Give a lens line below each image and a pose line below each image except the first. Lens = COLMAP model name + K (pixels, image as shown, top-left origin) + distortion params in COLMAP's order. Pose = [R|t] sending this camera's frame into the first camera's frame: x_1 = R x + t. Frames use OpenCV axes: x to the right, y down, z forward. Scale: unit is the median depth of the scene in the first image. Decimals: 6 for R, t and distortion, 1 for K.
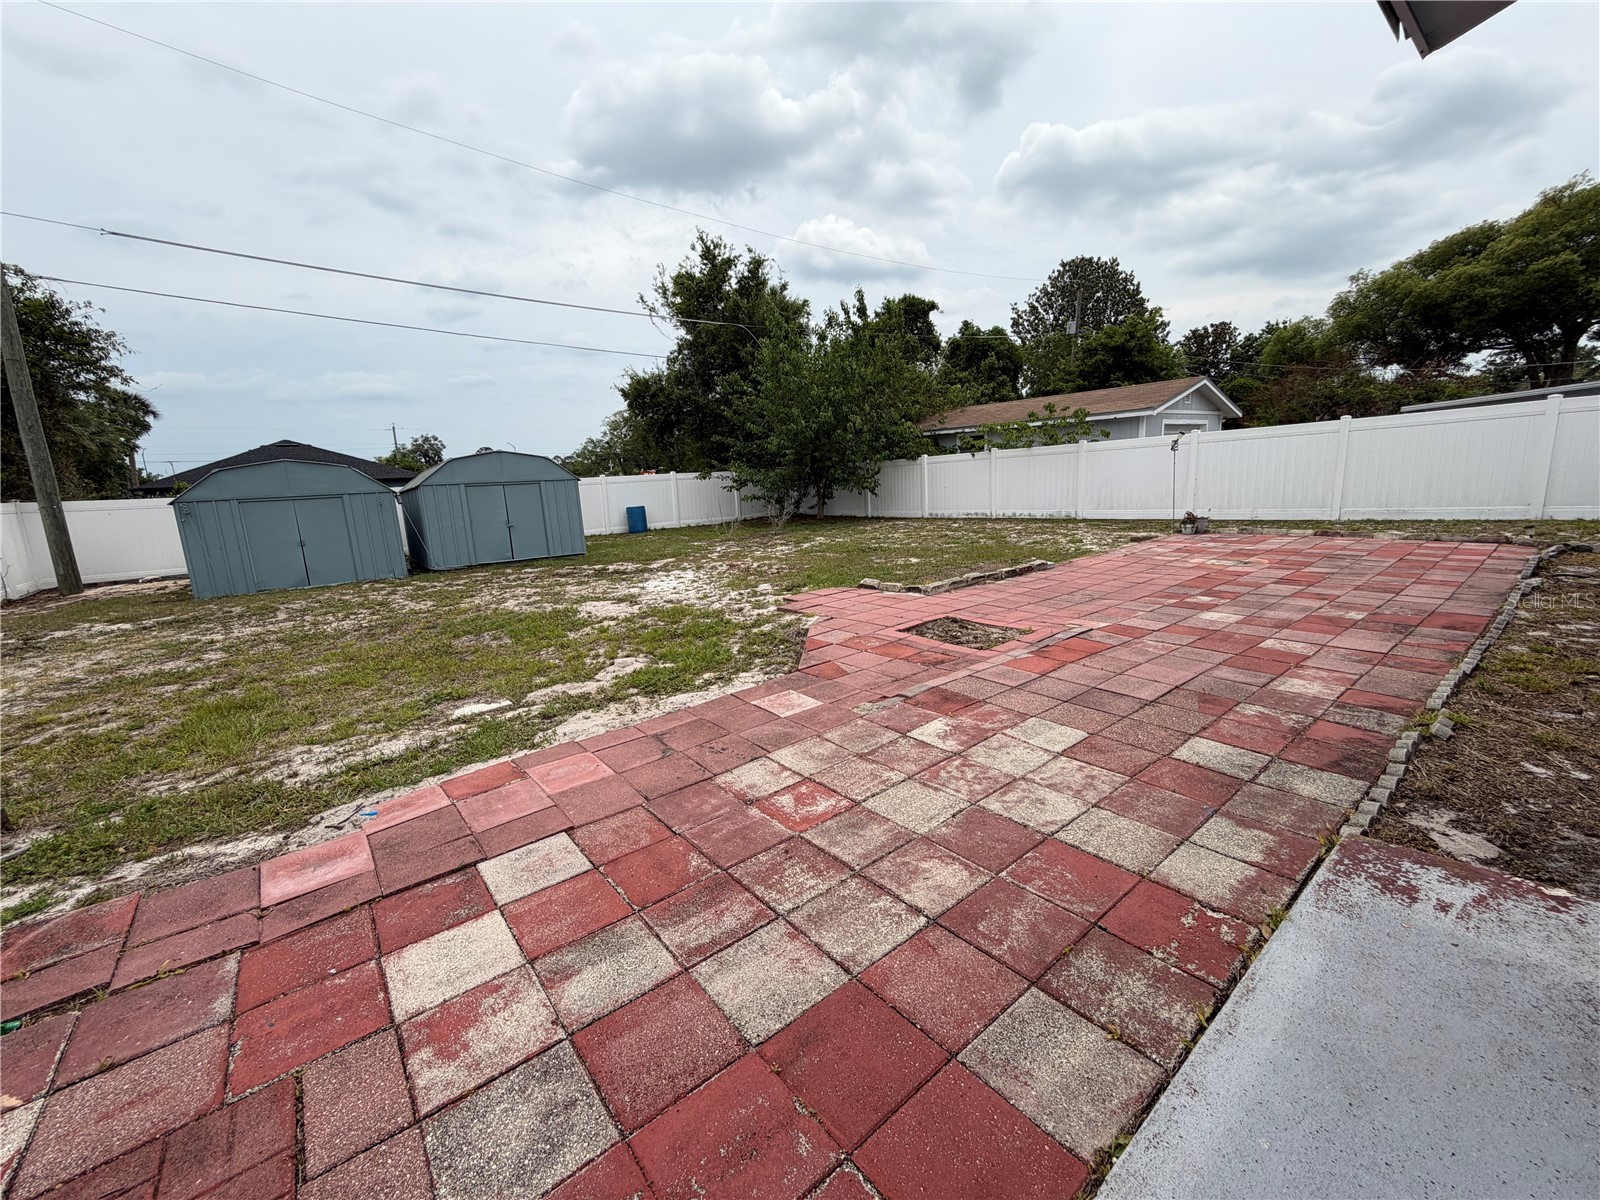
lens RADIAL K [[636.8, 0, 794.2], [0, 636.8, 599.3], [0, 0, 1]] dist [-0.000302, 0.000136]
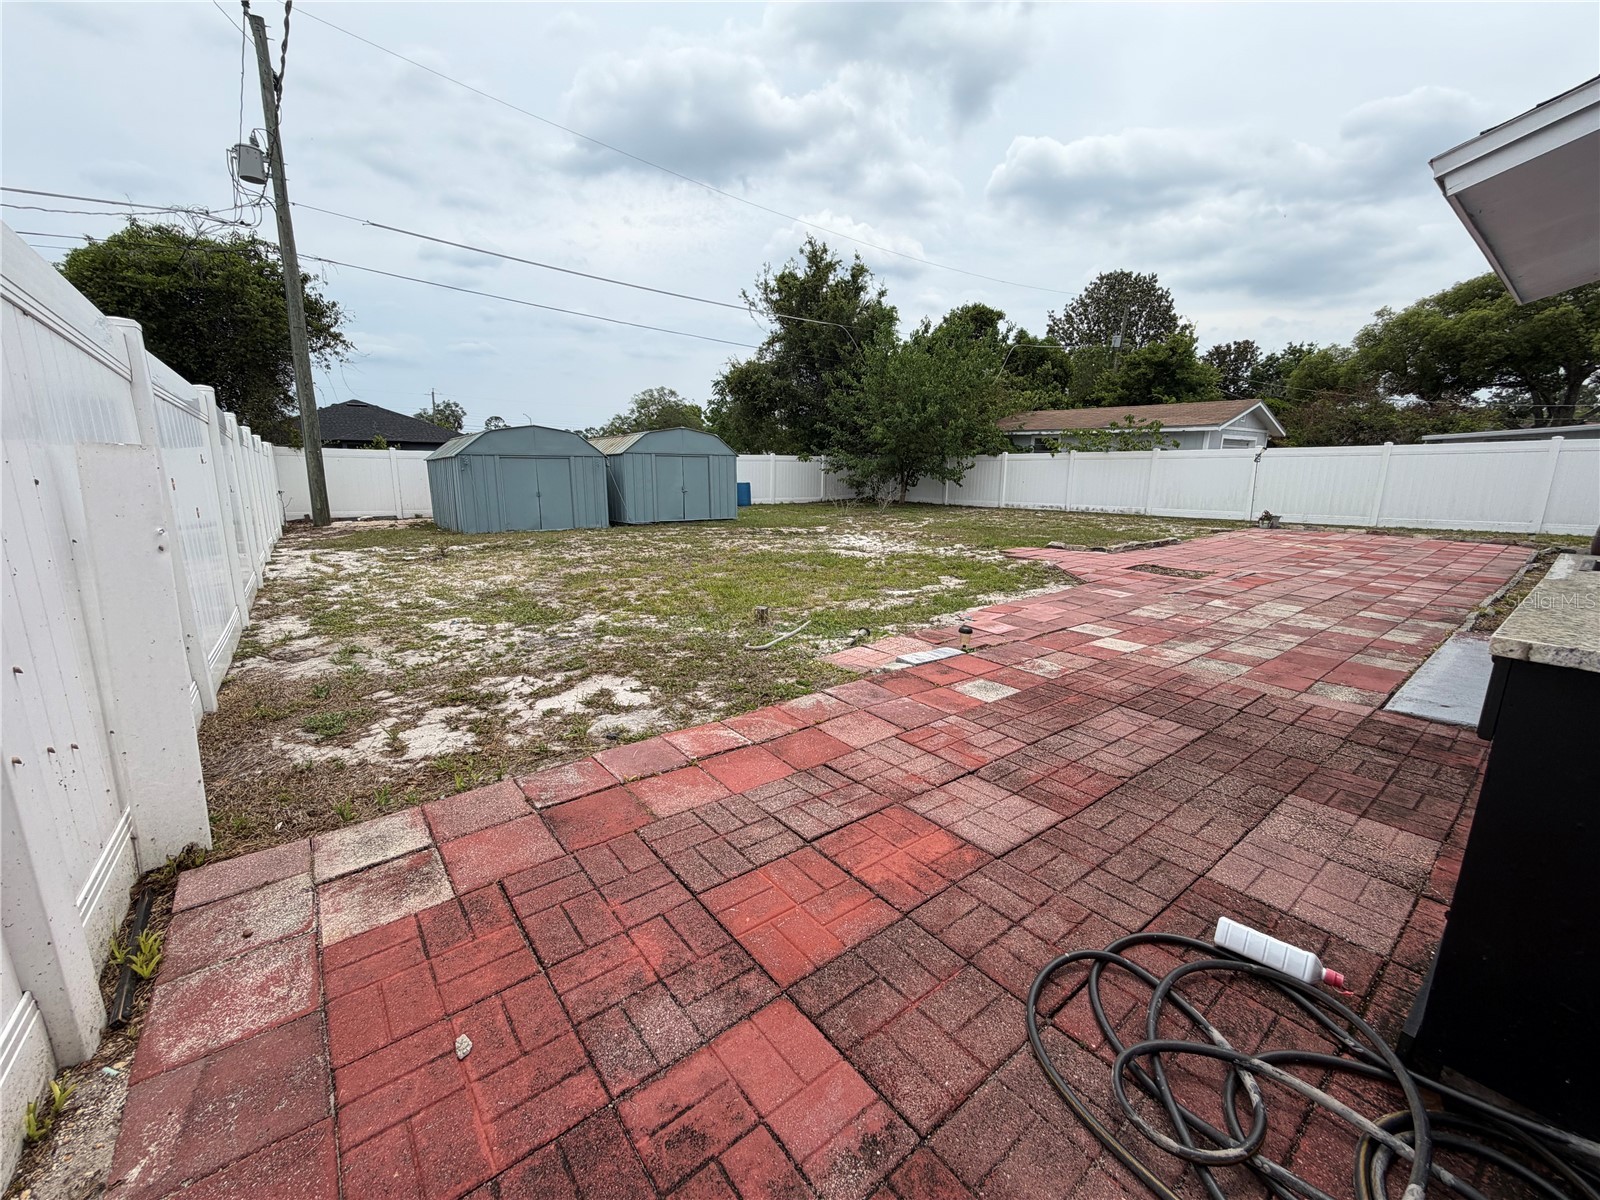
lens RADIAL K [[630.3, 0, 809.6], [0, 630.3, 595.1], [0, 0, 1]] dist [0.000873, 0.000166]
pose [[0.998185, 0.058405, 0.014679, -0.124494], [-0.058595, 0.998199, 0.012850, 0.028122], [-0.013902, -0.013686, 0.999810, -0.102768]]
